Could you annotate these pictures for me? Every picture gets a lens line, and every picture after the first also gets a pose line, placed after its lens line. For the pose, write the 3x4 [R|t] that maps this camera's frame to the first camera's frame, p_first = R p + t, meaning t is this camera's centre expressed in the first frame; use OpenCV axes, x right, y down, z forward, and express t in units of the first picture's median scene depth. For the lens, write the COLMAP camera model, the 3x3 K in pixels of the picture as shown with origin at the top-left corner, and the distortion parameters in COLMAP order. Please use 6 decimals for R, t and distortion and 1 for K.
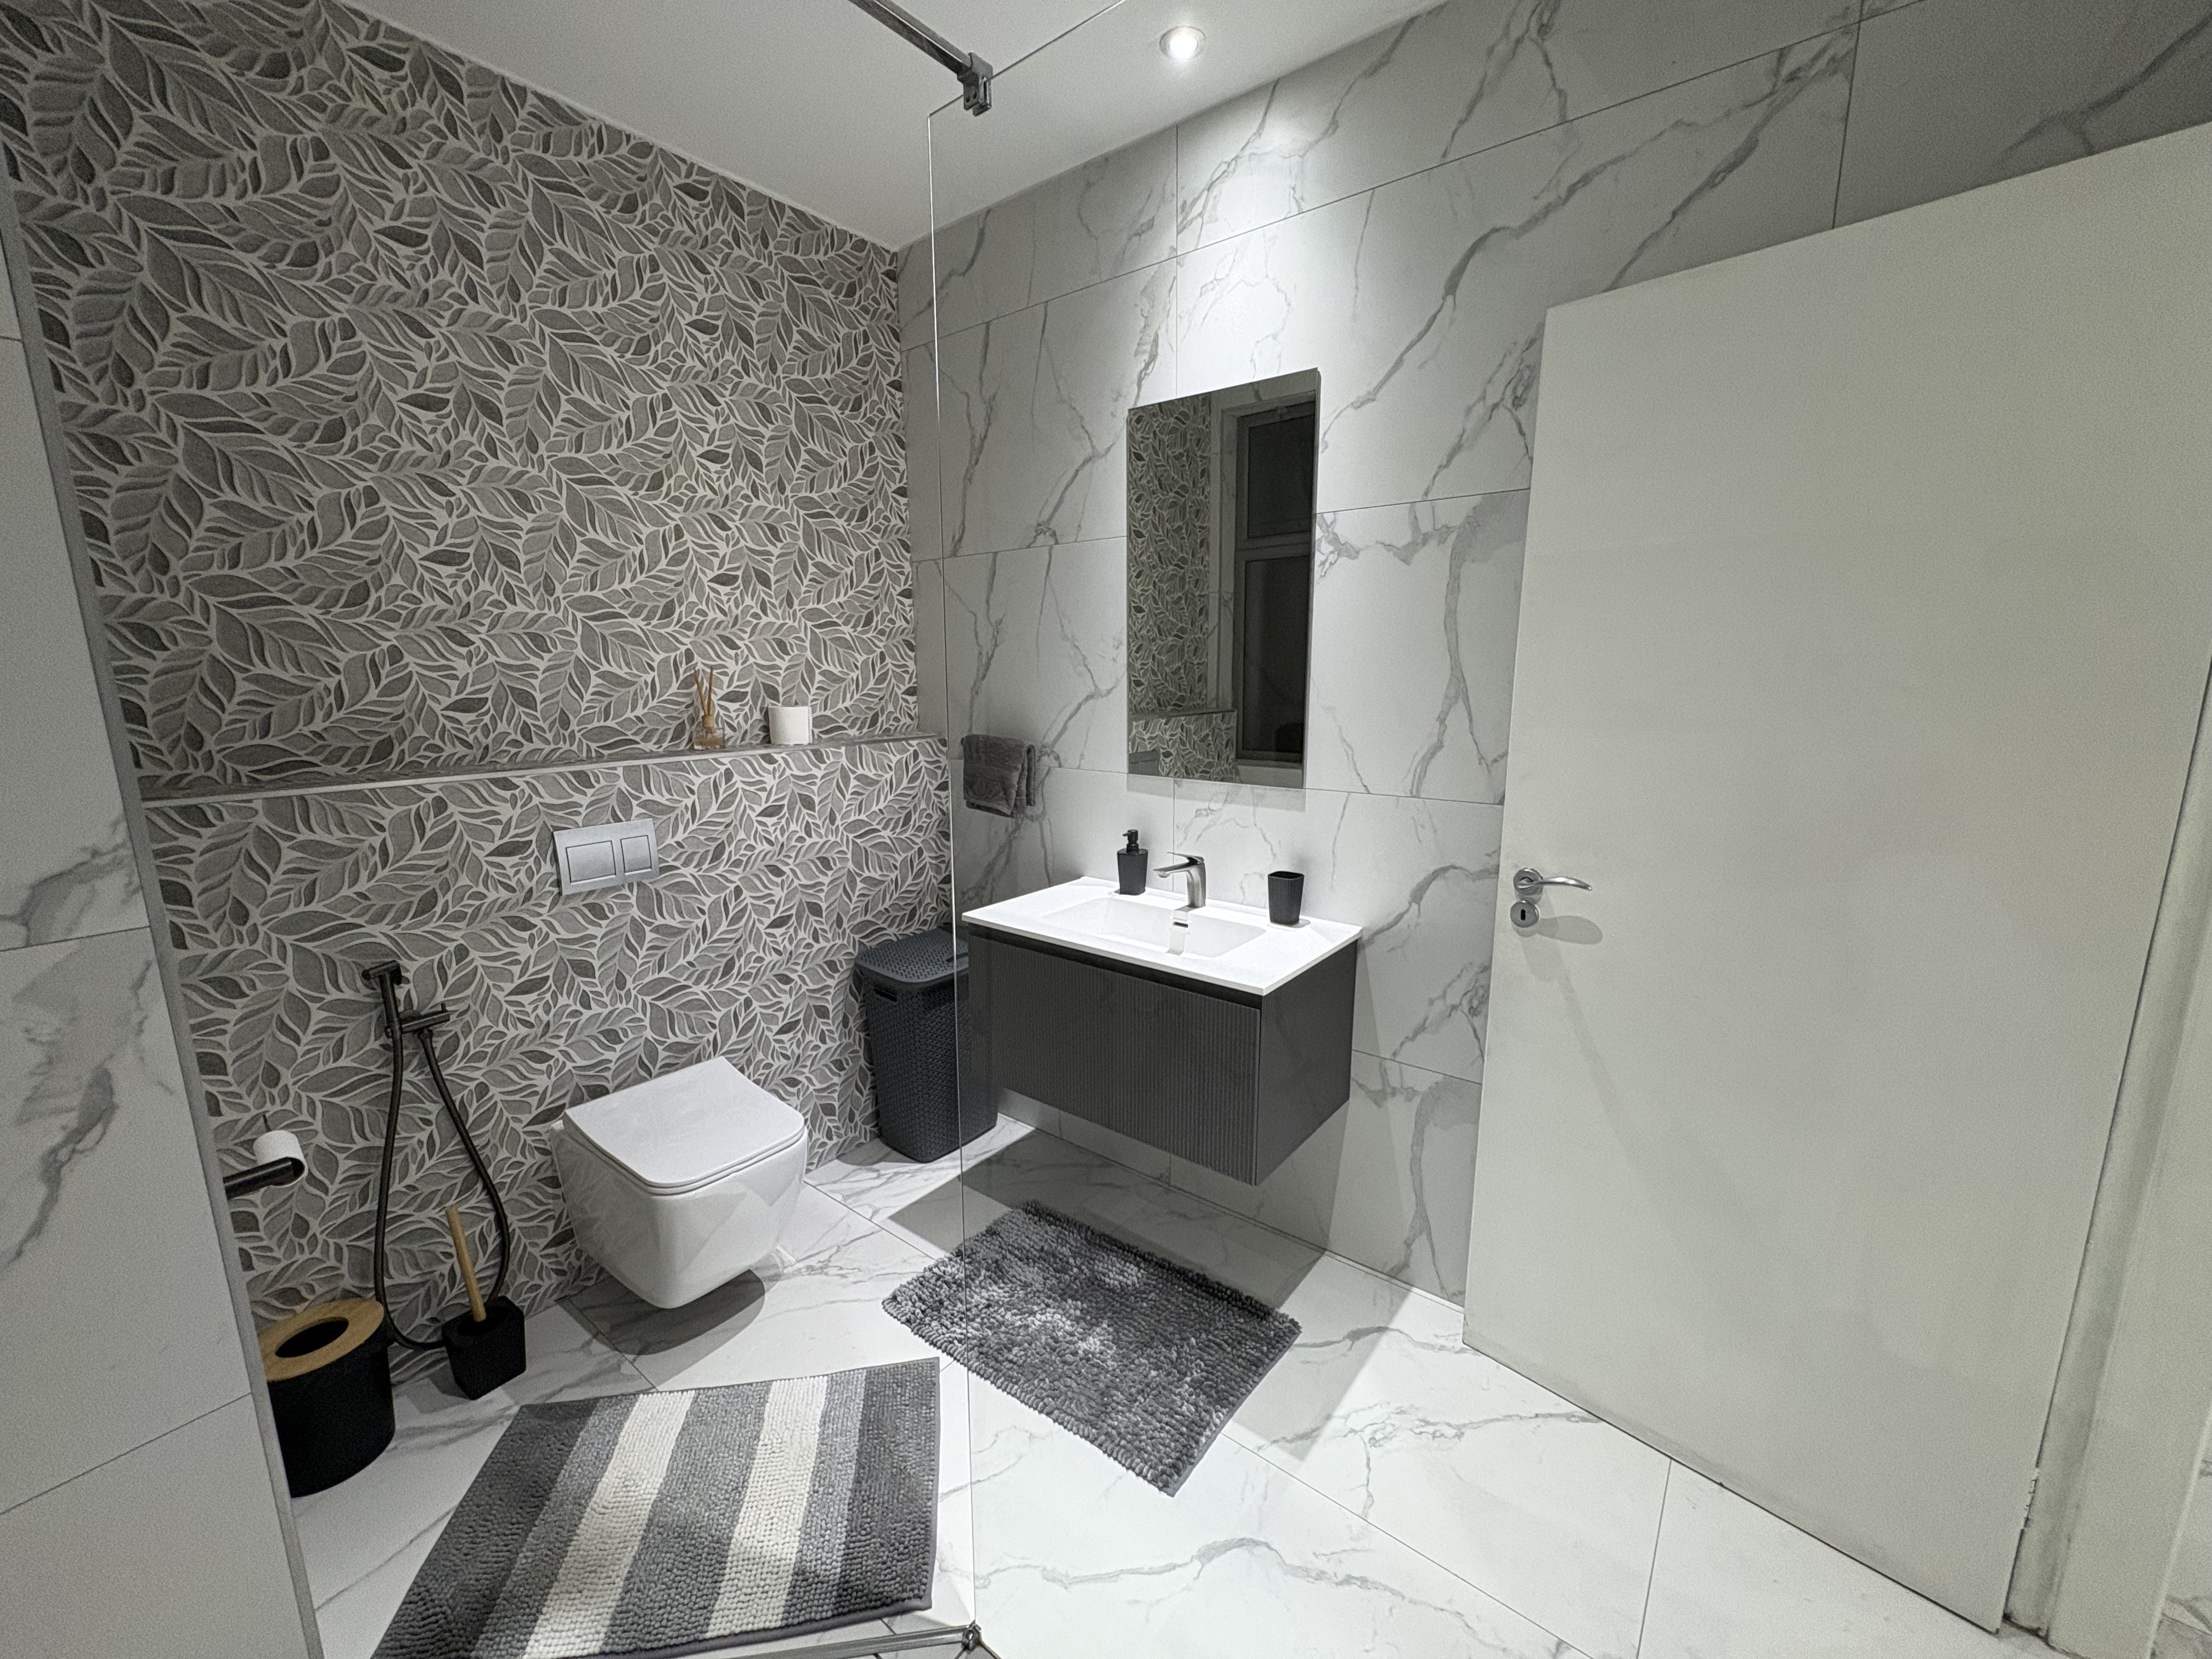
lens RADIAL K [[880.8, 0, 1115.2], [0, 880.8, 827.0], [0, 0, 1]] dist [0.000207, 0.000086]
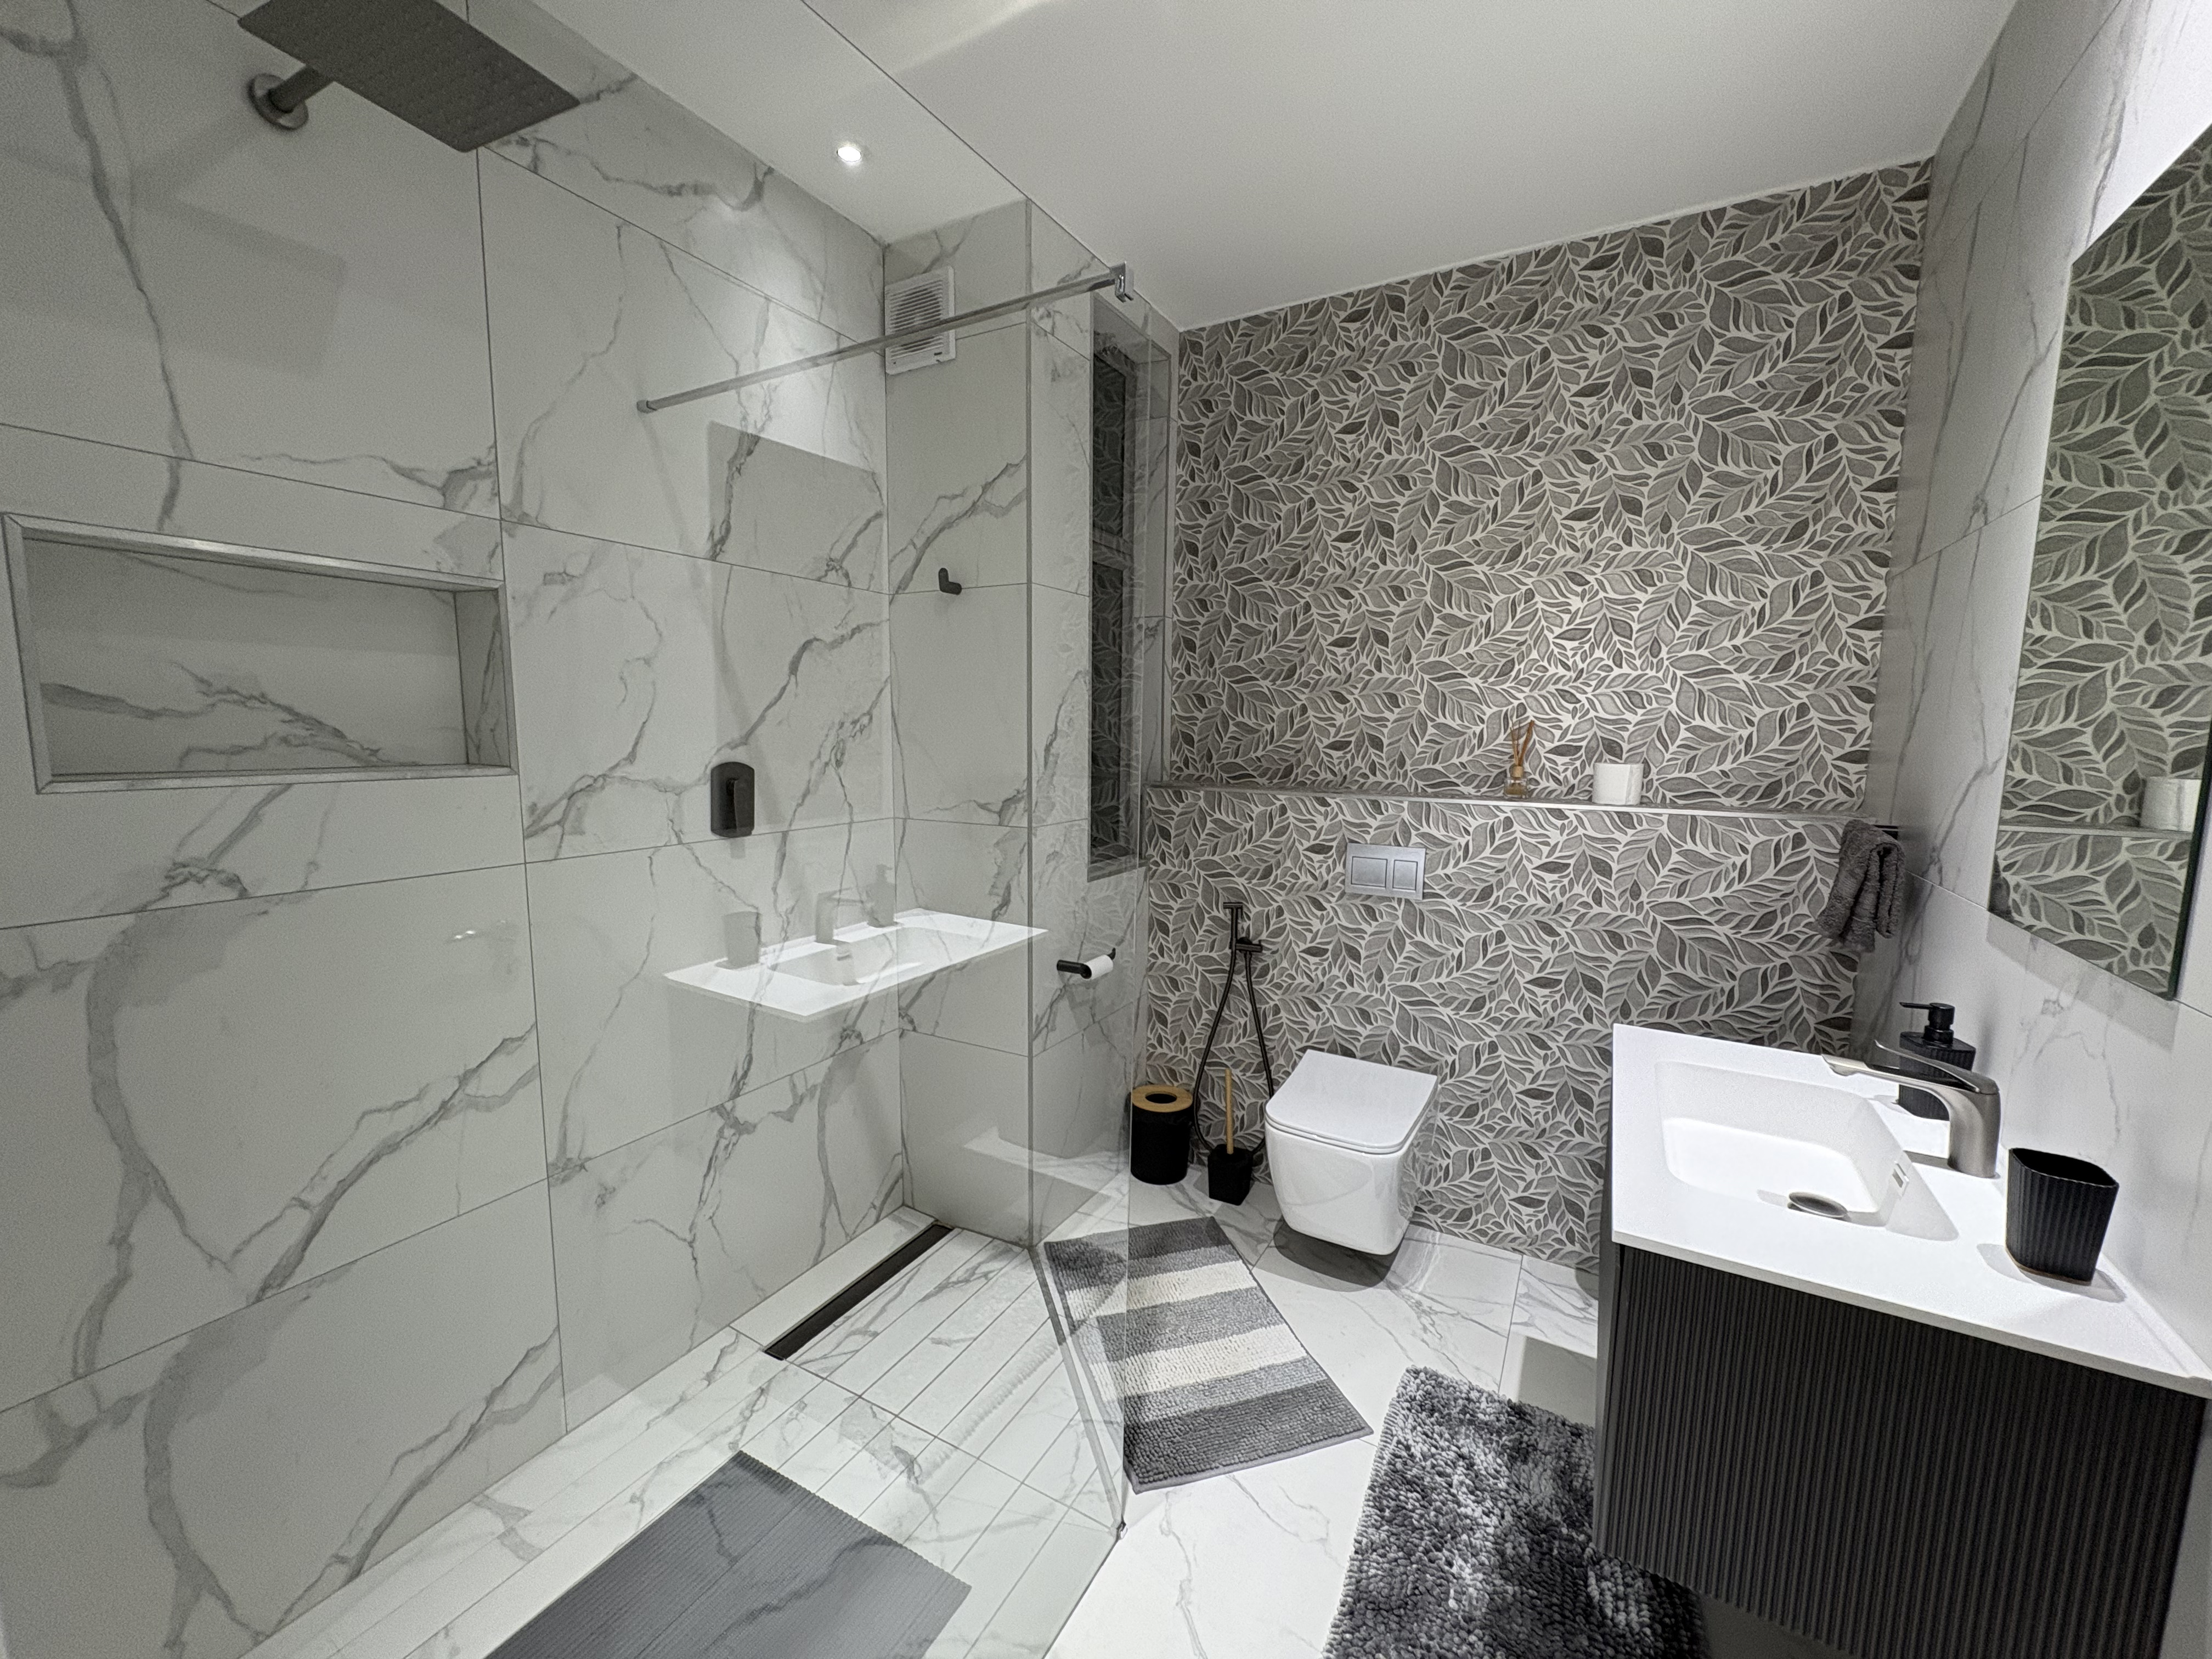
lens RADIAL K [[880.8, 0, 1099.7], [0, 880.8, 827.4], [0, 0, 1]] dist [0.000207, 0.000086]
pose [[0.132822, 0.121976, -0.983606, 0.570952], [-0.189591, 0.977200, 0.095580, -0.068496], [0.972838, 0.173787, 0.152919, 0.413463]]
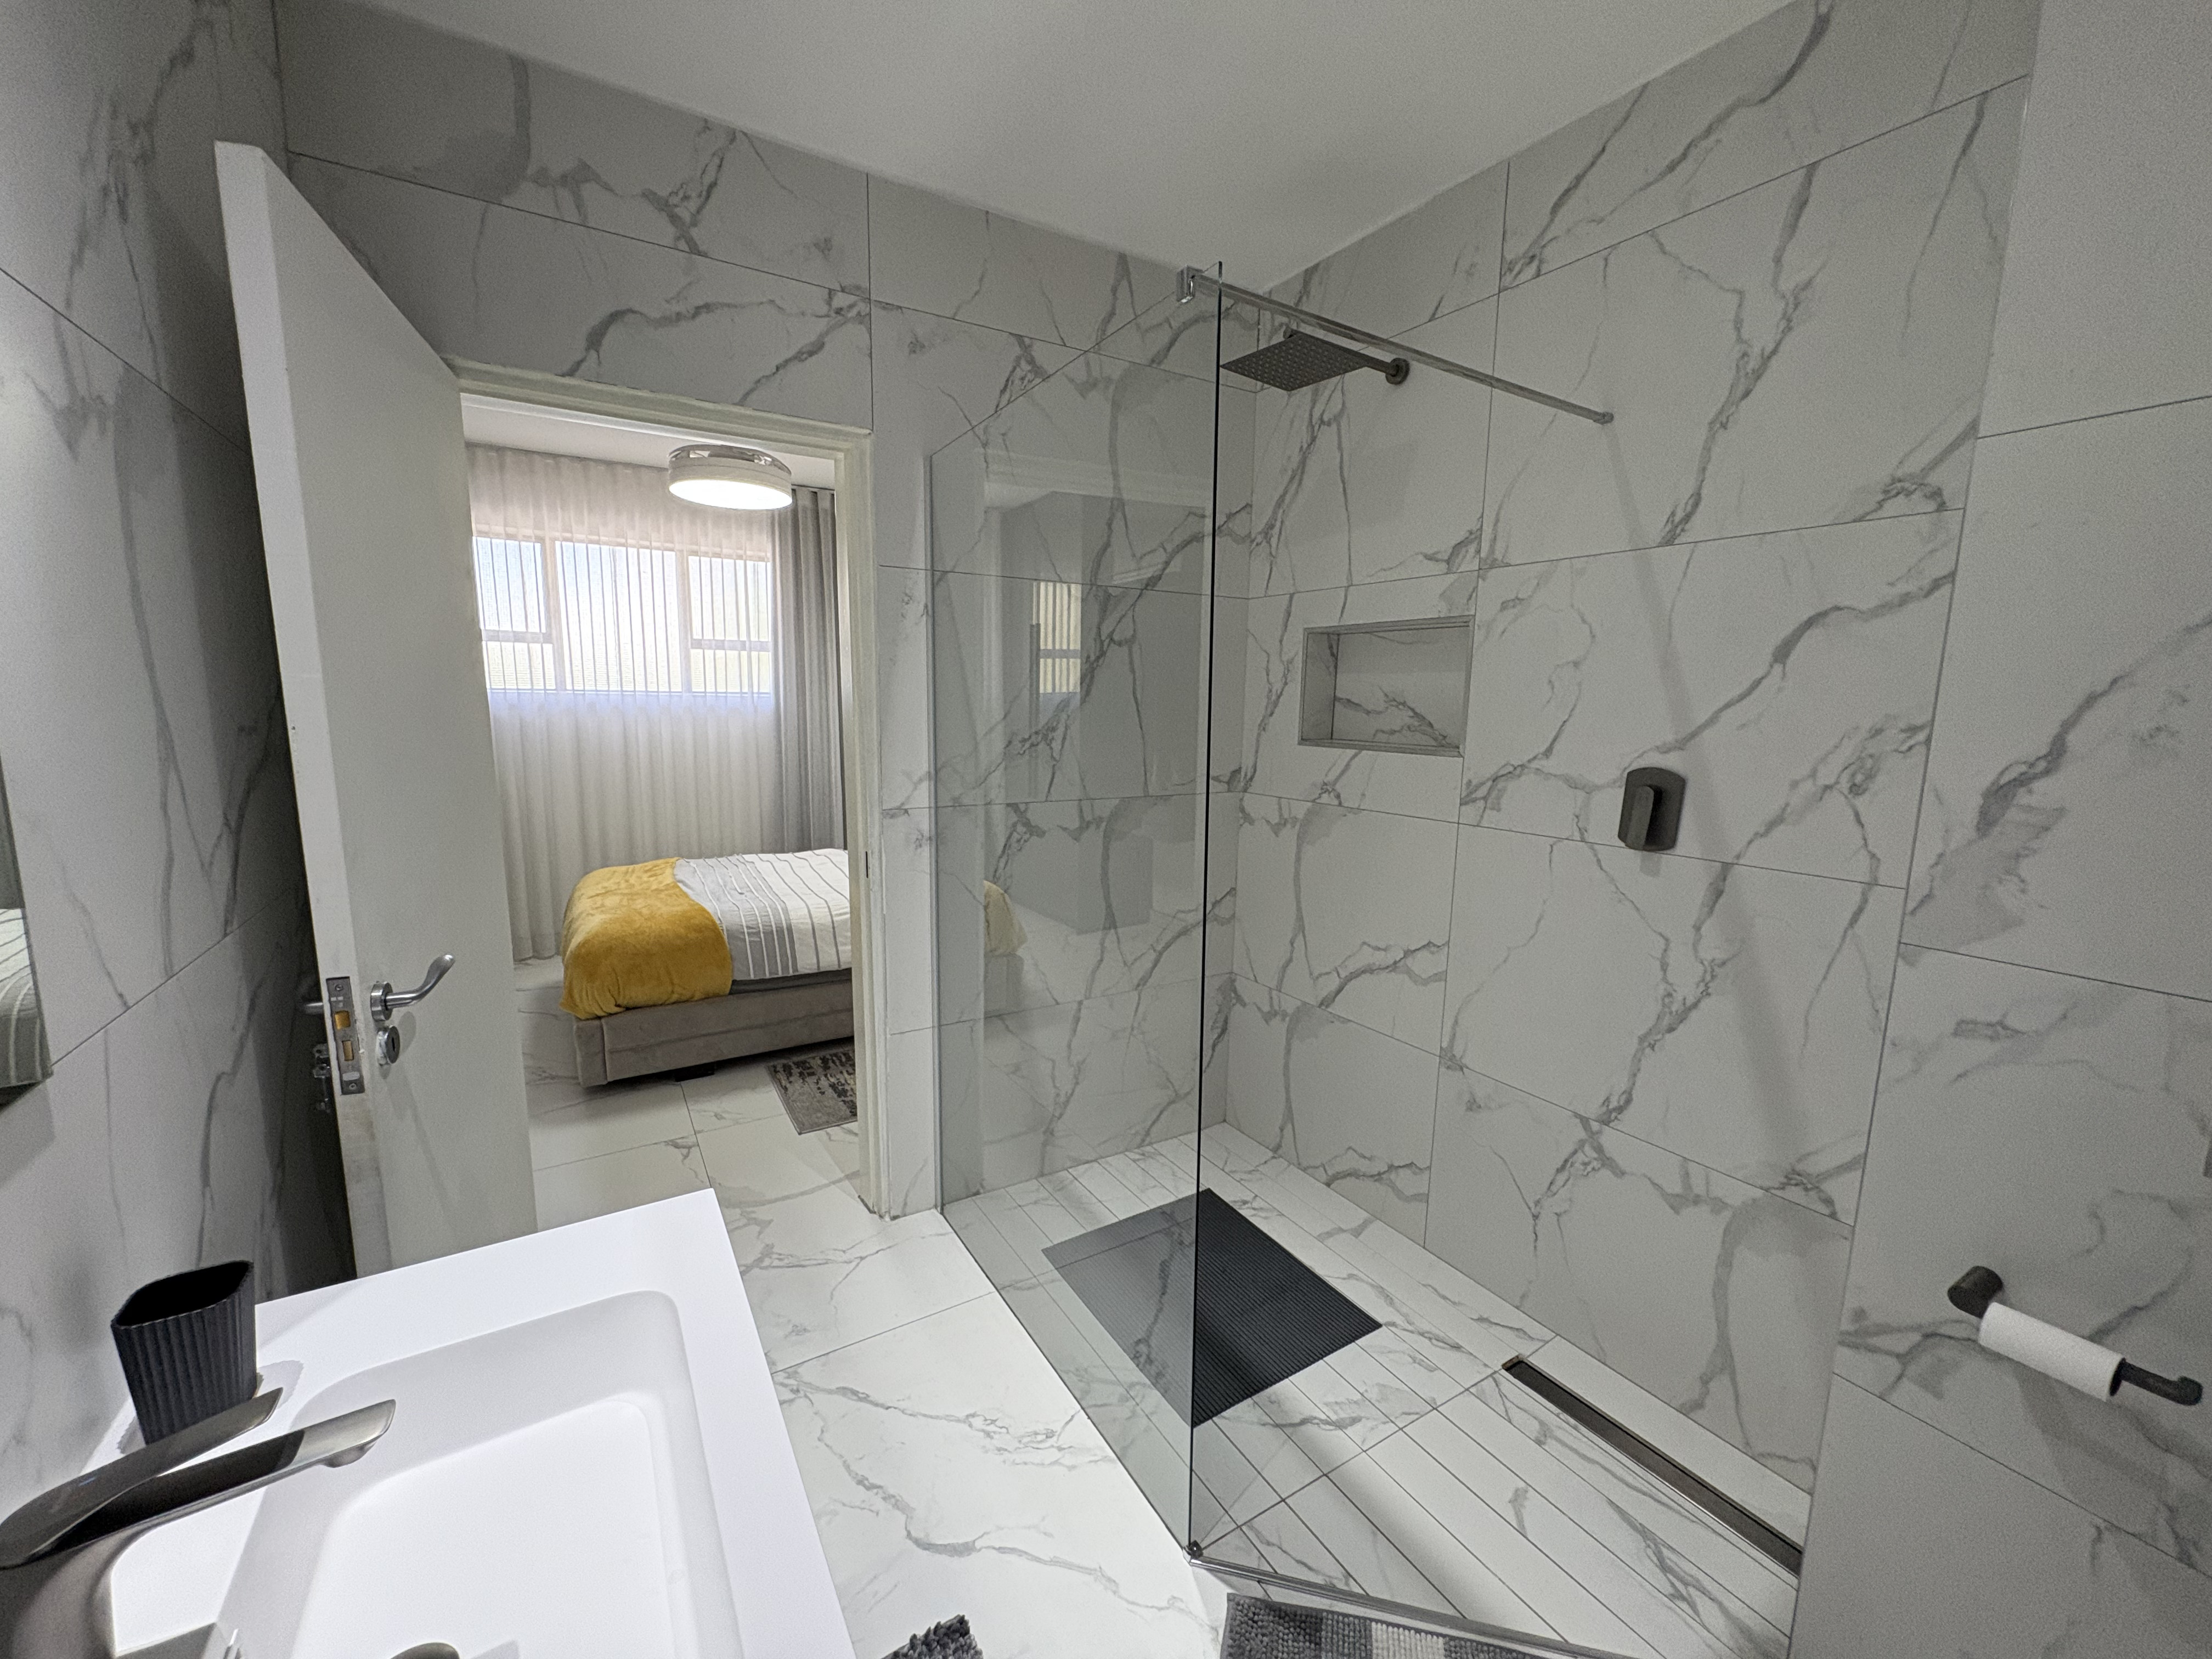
lens RADIAL K [[880.8, 0, 1102.6], [0, 880.8, 831.7], [0, 0, 1]] dist [0.000207, 0.000086]
pose [[-0.933511, -0.063948, 0.352801, -0.275292], [0.052595, 0.948900, 0.311162, -0.214599], [-0.354671, 0.309029, -0.882445, 1.165395]]
